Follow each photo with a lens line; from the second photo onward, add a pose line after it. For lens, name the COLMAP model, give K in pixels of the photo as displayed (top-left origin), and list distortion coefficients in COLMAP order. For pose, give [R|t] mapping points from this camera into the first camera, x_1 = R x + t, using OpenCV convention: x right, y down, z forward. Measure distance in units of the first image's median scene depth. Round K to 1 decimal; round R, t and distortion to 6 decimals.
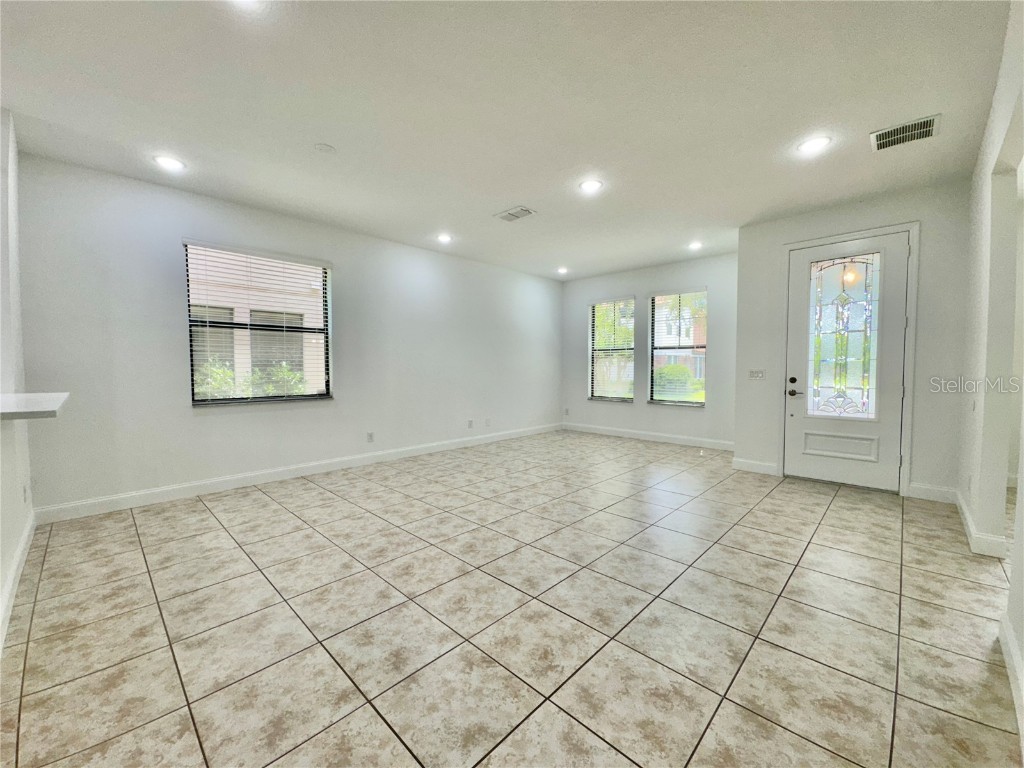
lens RADIAL K [[409.1, 0, 516.7], [0, 409.1, 390.4], [0, 0, 1]] dist [-0.002171, -0.000443]
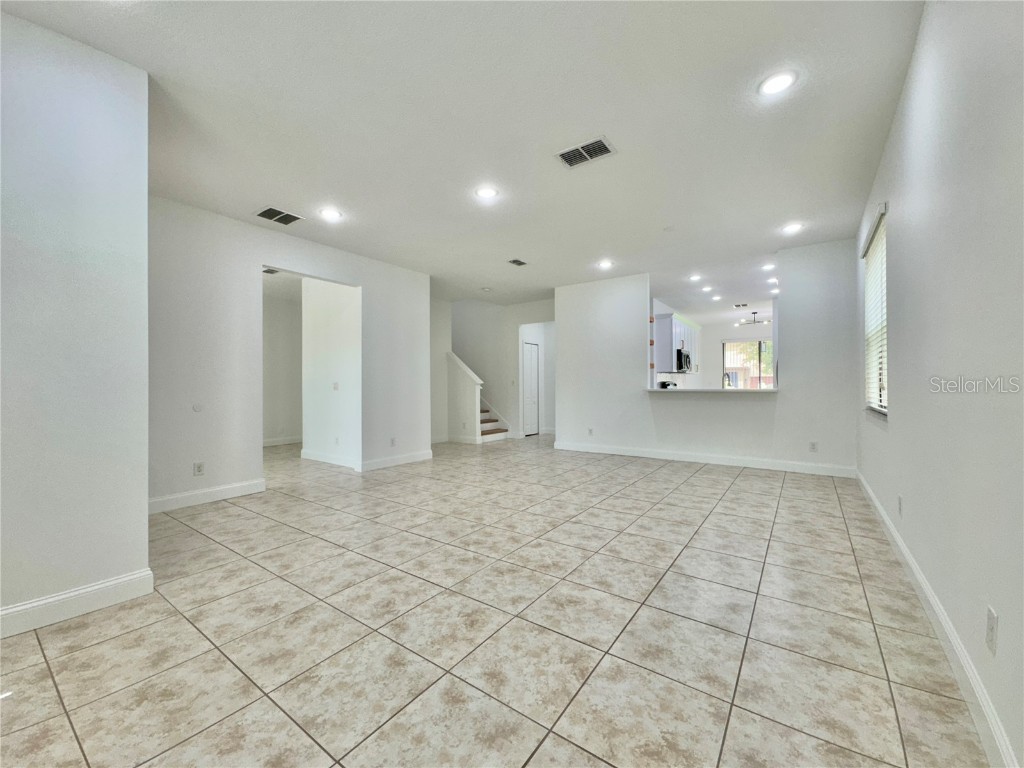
lens RADIAL K [[409.1, 0, 502.9], [0, 409.1, 379.3], [0, 0, 1]] dist [-0.002171, -0.000443]
pose [[-0.994036, 0.005022, -0.108937, 0.271974], [0.000358, 0.999084, 0.042793, -0.094684], [0.109052, 0.042499, -0.993127, 2.146214]]
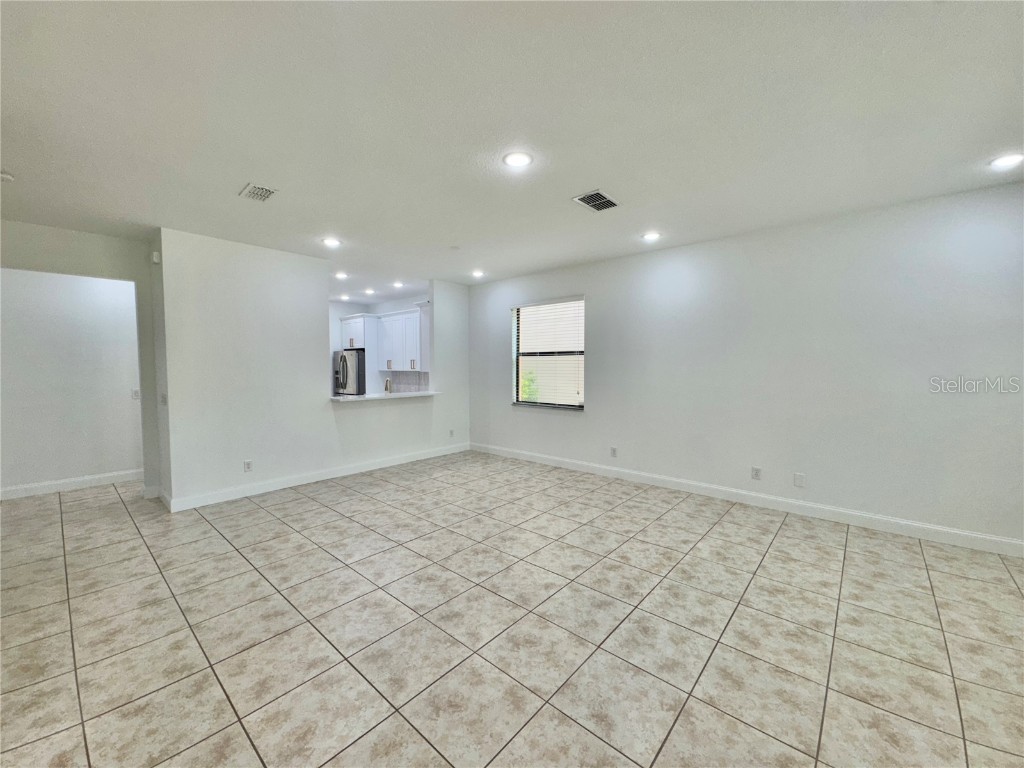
lens RADIAL K [[409.1, 0, 512.1], [0, 409.1, 386.9], [0, 0, 1]] dist [-0.002171, -0.000443]
pose [[0.027837, 0.051820, -0.998268, 0.998246], [-0.052558, 0.997350, 0.050306, -0.135332], [0.998230, 0.051066, 0.030487, 1.042564]]
